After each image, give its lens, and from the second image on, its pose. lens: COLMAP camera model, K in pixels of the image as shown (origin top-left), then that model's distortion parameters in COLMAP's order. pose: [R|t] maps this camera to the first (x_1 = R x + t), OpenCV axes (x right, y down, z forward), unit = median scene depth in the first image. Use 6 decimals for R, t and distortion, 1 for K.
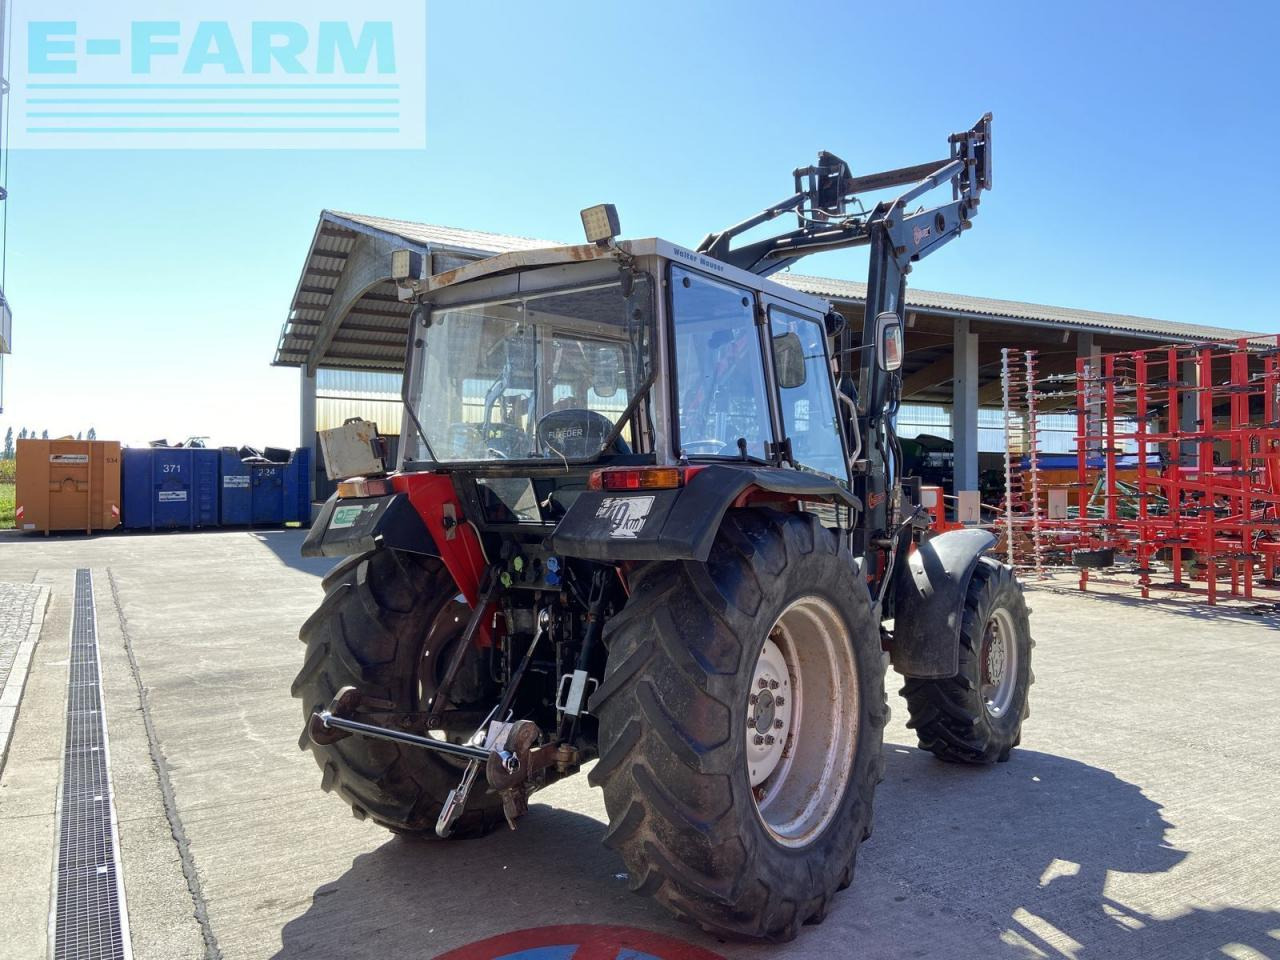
lens RADIAL K [[930.2, 0, 643.5], [0, 930.2, 479.7], [0, 0, 1]] dist [0.027787, -0.009225]
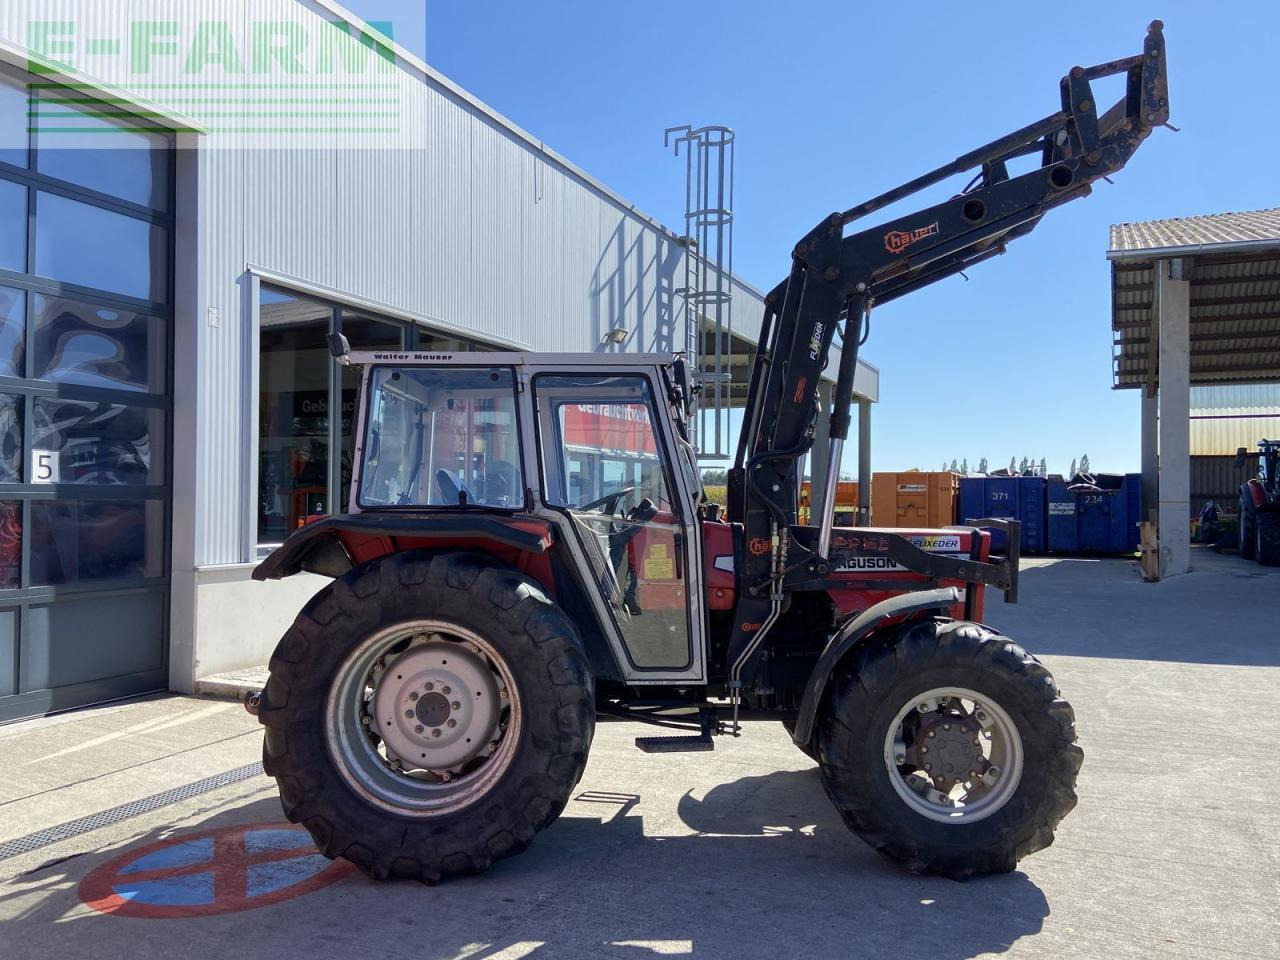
lens RADIAL K [[930.2, 0, 643.5], [0, 930.2, 479.7], [0, 0, 1]] dist [0.027787, -0.009225]
pose [[0.573218, -0.017237, -0.819222, 0.133532], [-0.004316, 0.999701, -0.024055, -0.003108], [0.819392, 0.017325, 0.572972, 0.050814]]
